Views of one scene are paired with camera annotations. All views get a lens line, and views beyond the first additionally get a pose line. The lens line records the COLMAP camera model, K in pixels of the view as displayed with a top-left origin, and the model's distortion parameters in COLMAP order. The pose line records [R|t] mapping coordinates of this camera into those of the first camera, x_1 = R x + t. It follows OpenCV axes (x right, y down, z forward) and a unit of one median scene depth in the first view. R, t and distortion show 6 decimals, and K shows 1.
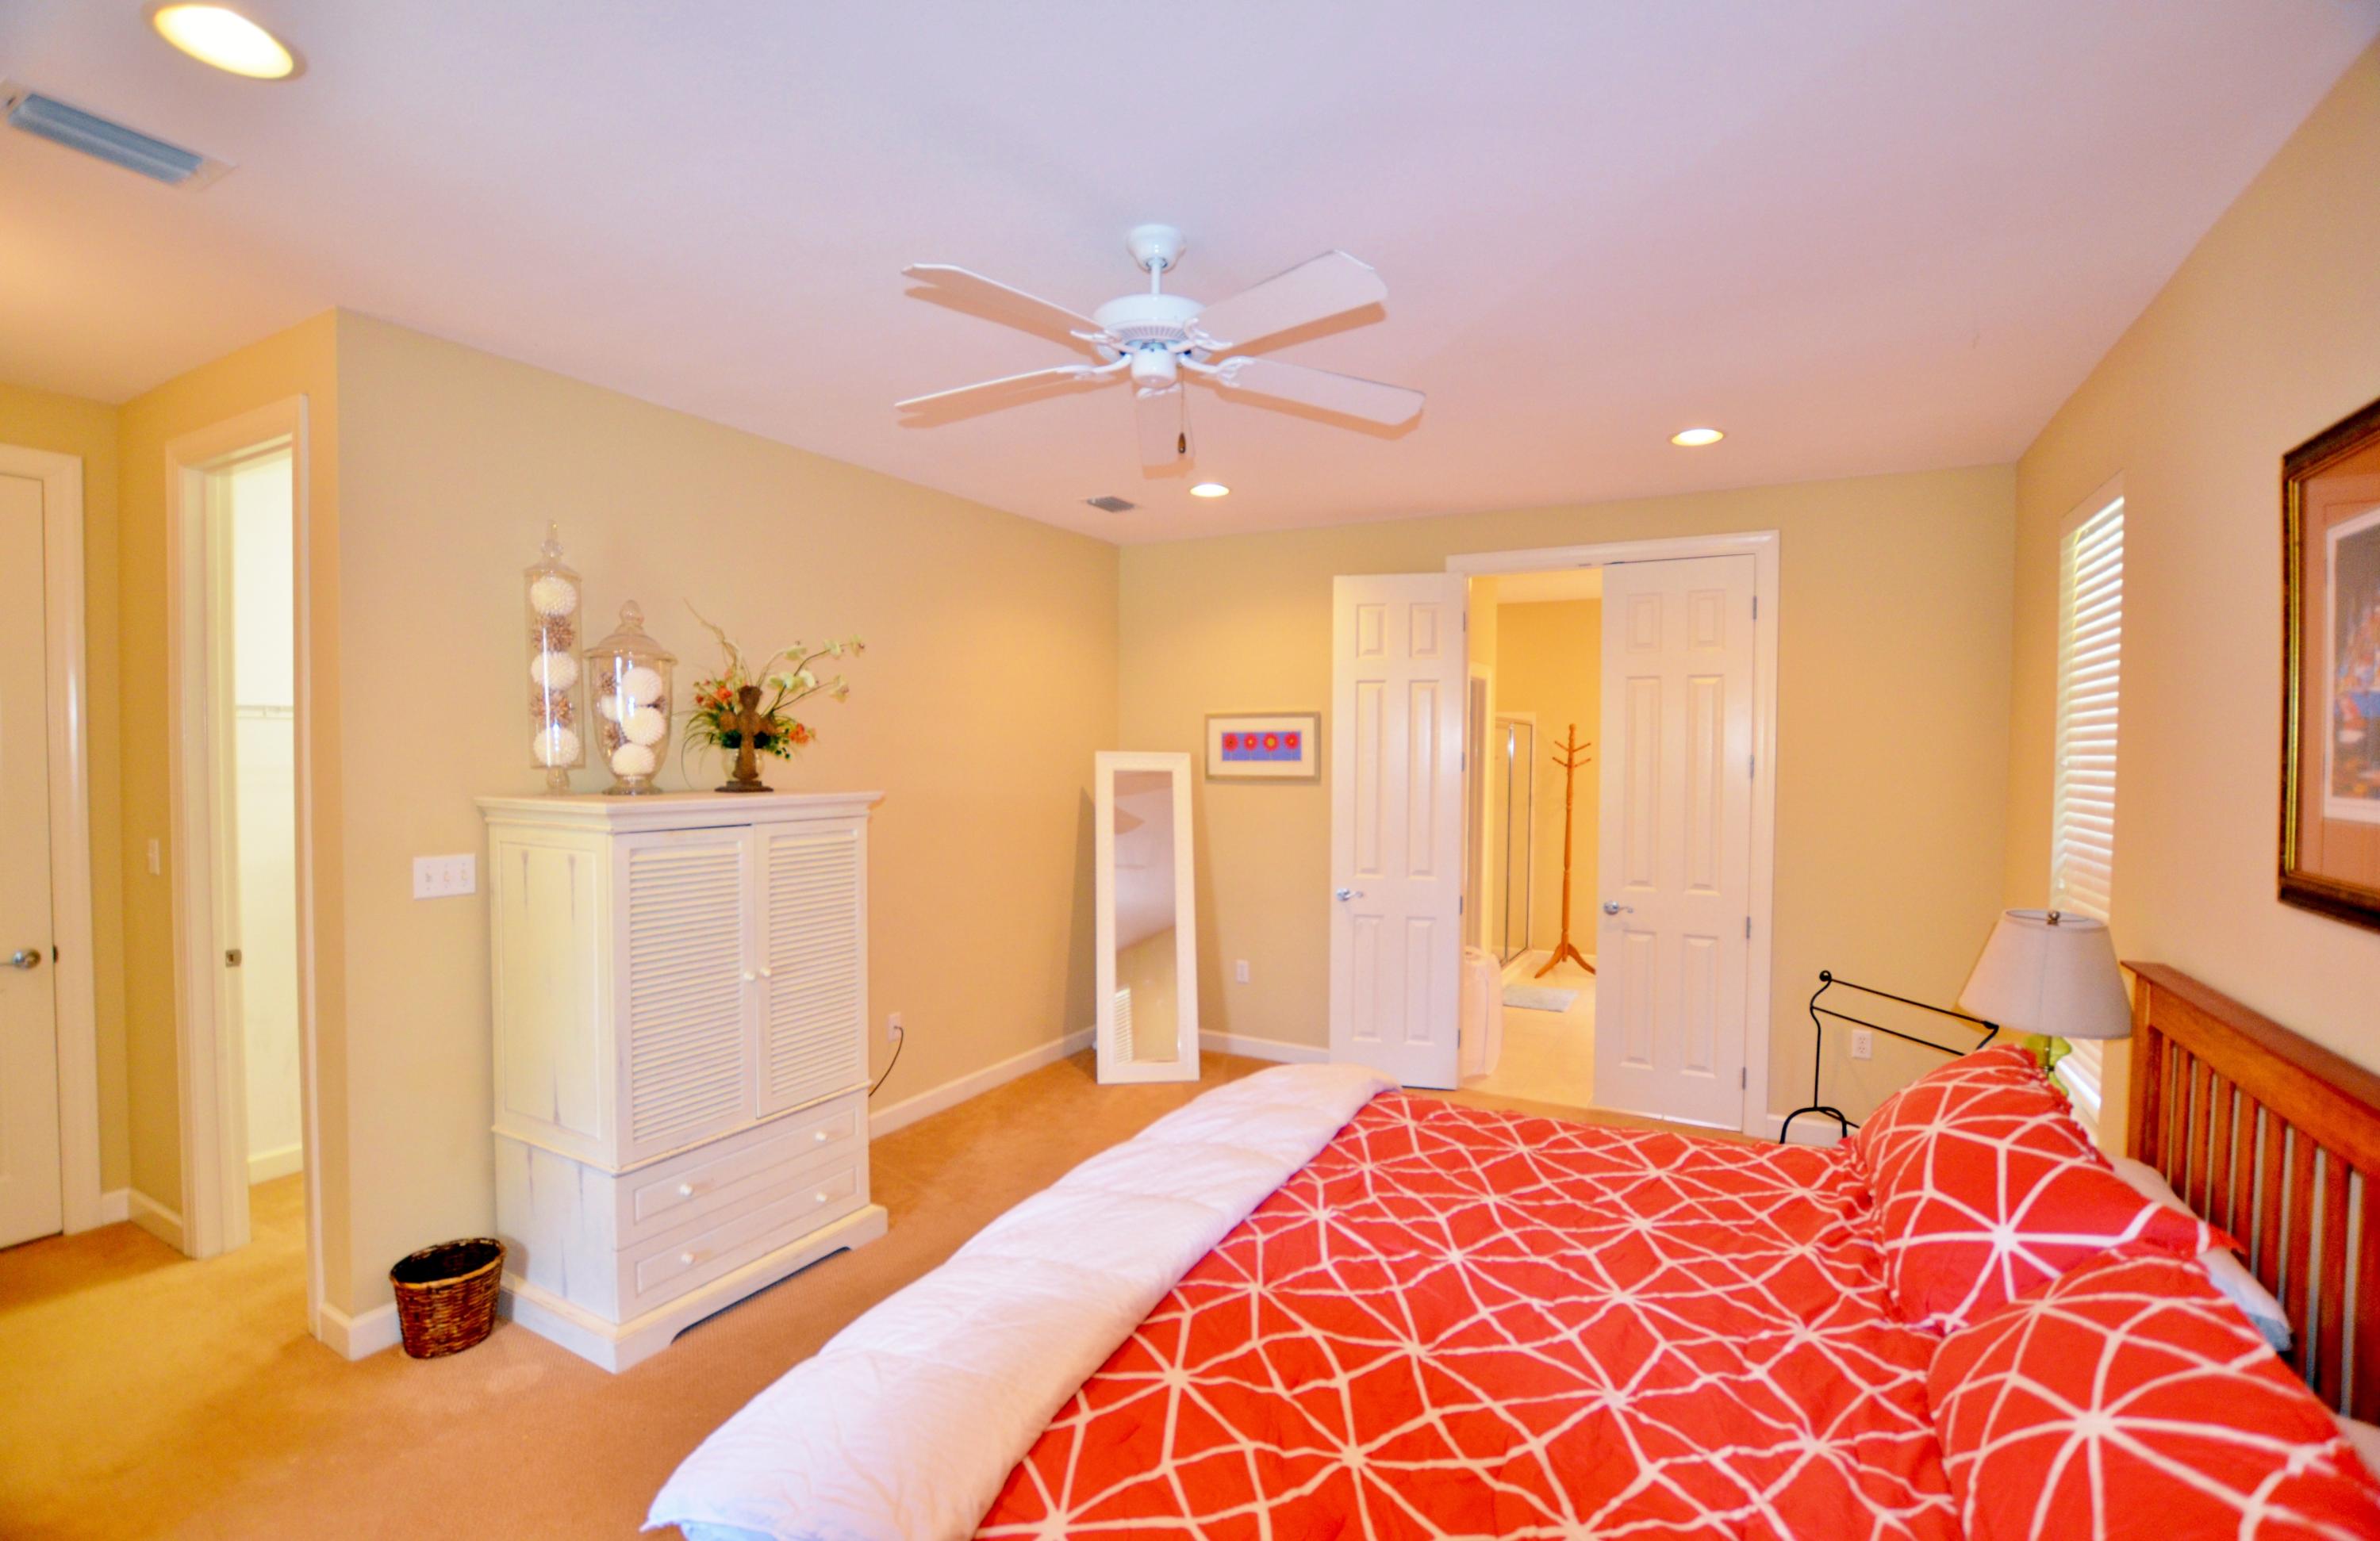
lens RADIAL K [[1069.8, 0, 1194.5], [0, 1069.8, 773.3], [0, 0, 1]] dist [-0.021304, -0.000414]
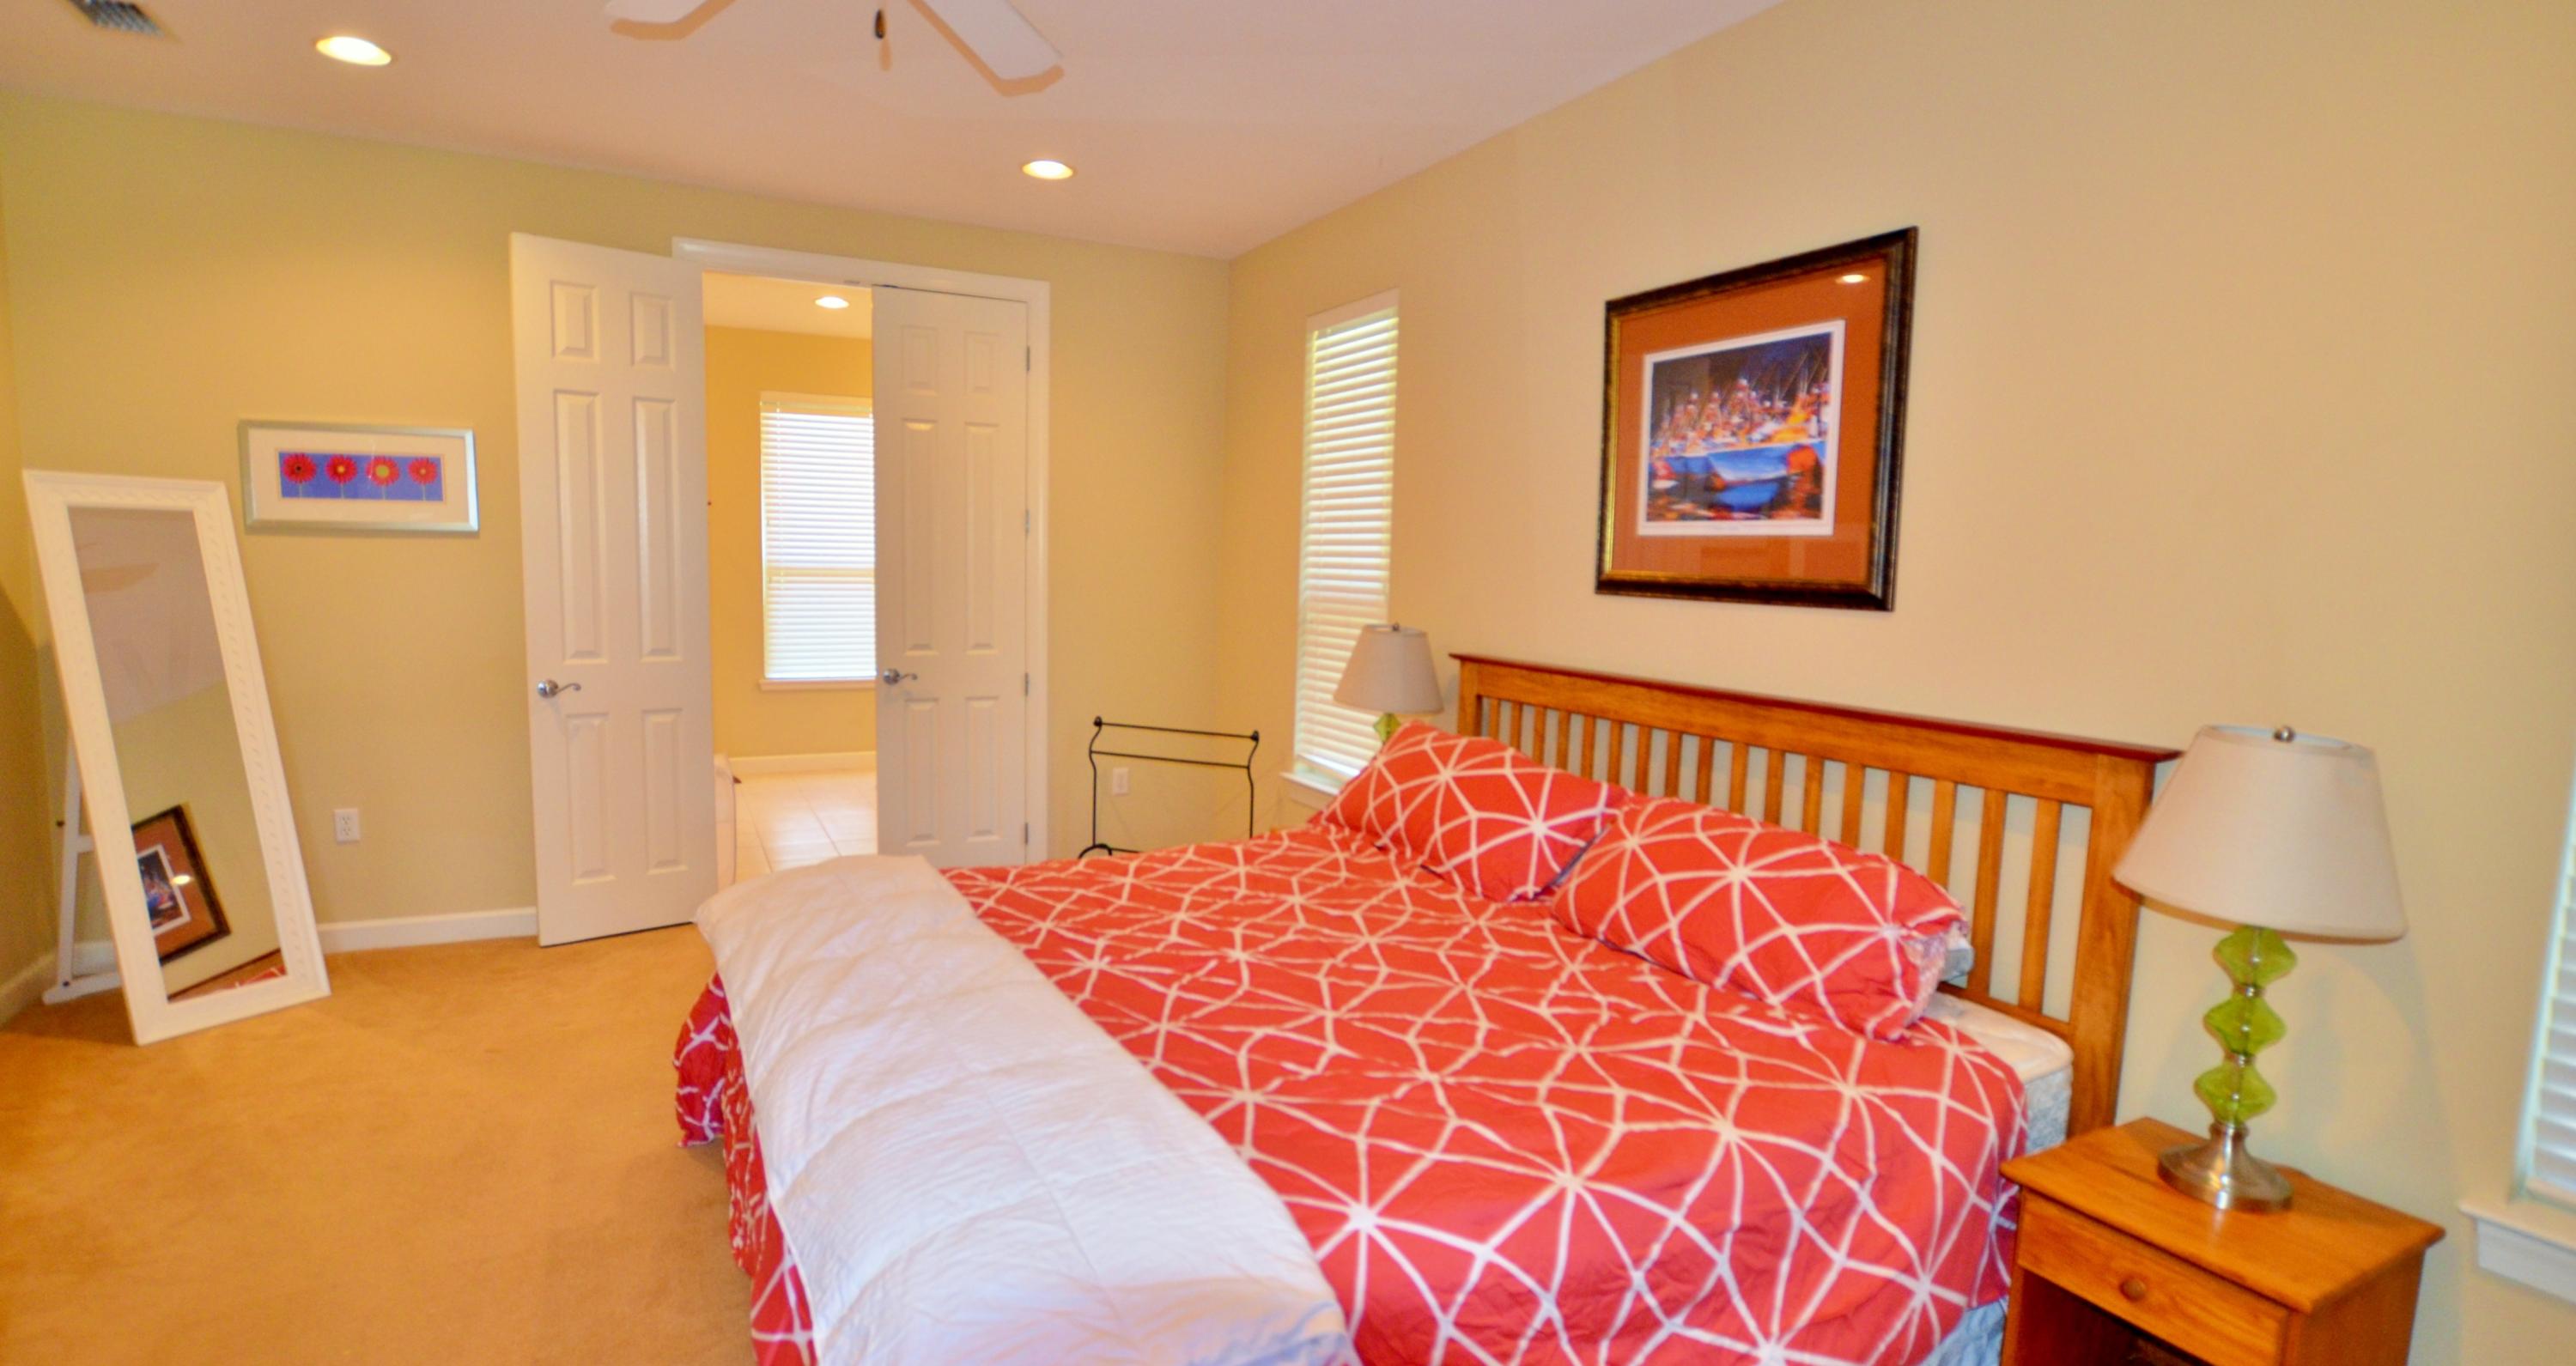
lens RADIAL K [[1267.0, 0, 1289.0], [0, 1267.0, 698.0], [0, 0, 1]] dist [-0.020315, 0.000841]
pose [[0.556082, -0.082192, 0.827054, -0.533344], [-0.003012, 0.994892, 0.100897, 0.059935], [-0.831122, -0.058598, 0.552994, 0.216772]]
